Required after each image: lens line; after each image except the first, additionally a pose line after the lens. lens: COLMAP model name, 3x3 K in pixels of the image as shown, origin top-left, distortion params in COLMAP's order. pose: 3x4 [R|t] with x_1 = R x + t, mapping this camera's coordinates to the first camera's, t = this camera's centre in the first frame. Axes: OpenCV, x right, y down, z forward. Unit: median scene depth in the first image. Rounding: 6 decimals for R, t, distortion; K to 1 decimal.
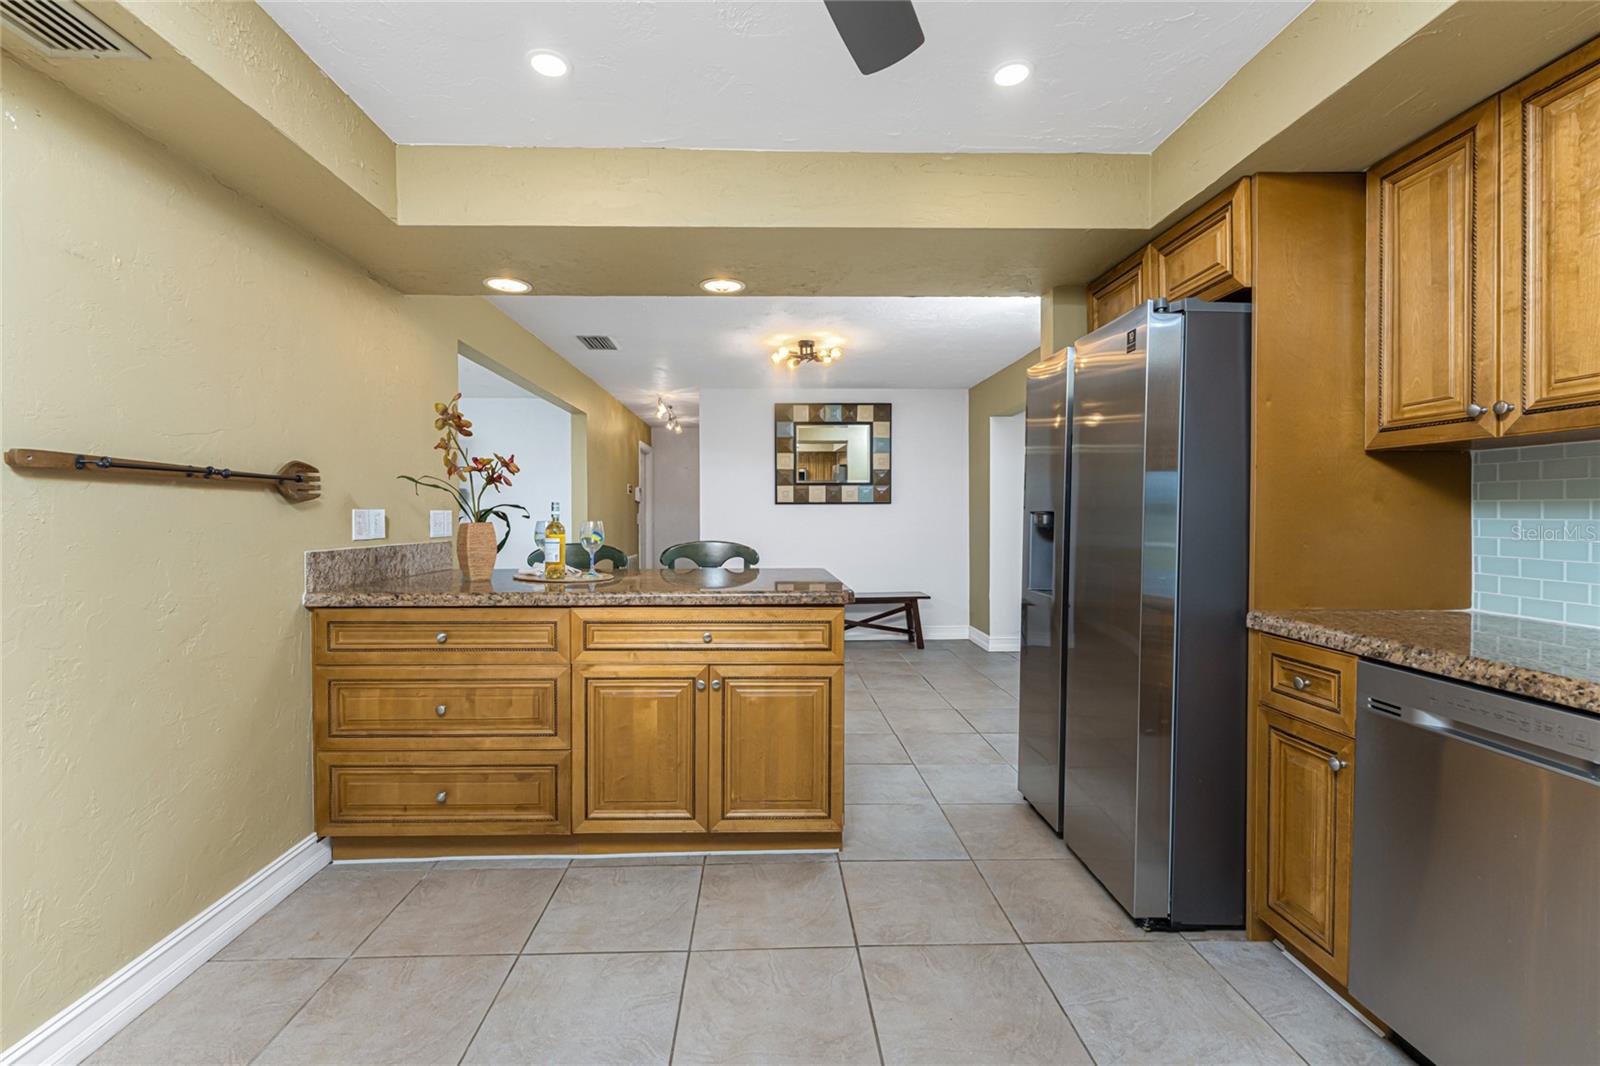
lens RADIAL K [[680.1, 0, 783.6], [0, 680.1, 515.5], [0, 0, 1]] dist [-0.001195, -0.000112]
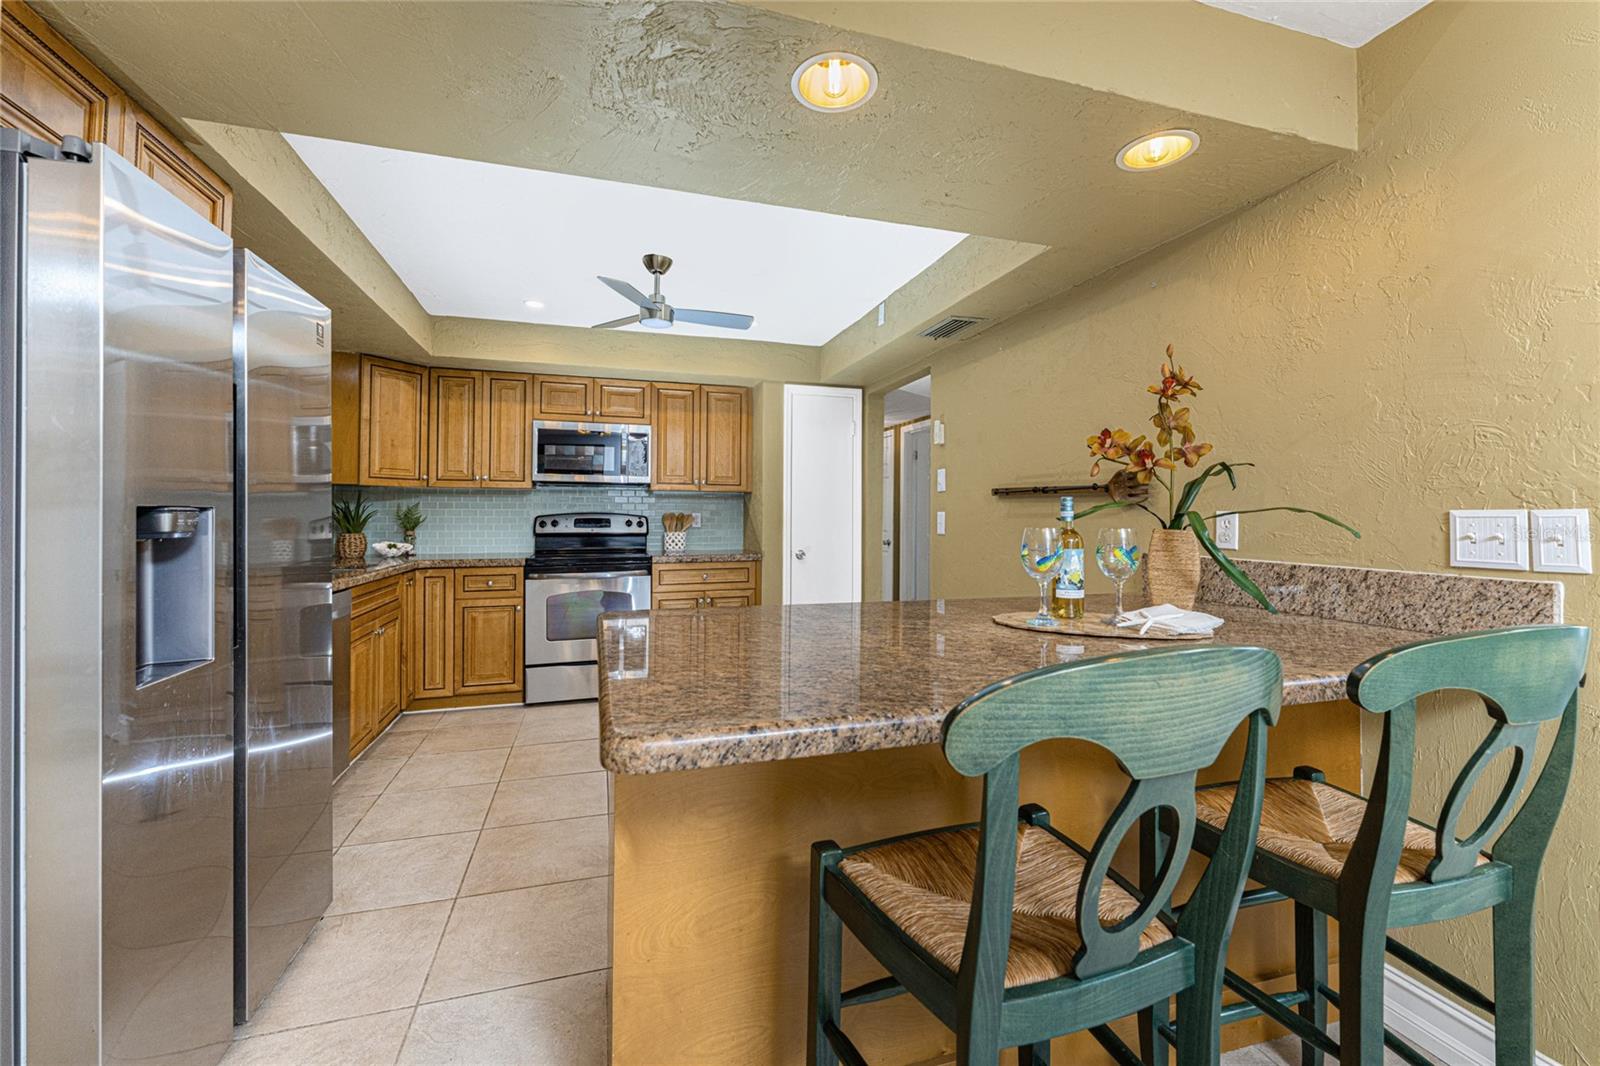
lens RADIAL K [[644.8, 0, 795.2], [0, 644.8, 511.4], [0, 0, 1]] dist [-0.000978, -0.000131]
pose [[-0.965733, -0.007146, -0.259440, 0.028789], [-0.006442, 0.999973, -0.003560, -0.001313], [0.259458, -0.001767, -0.965753, 0.637353]]
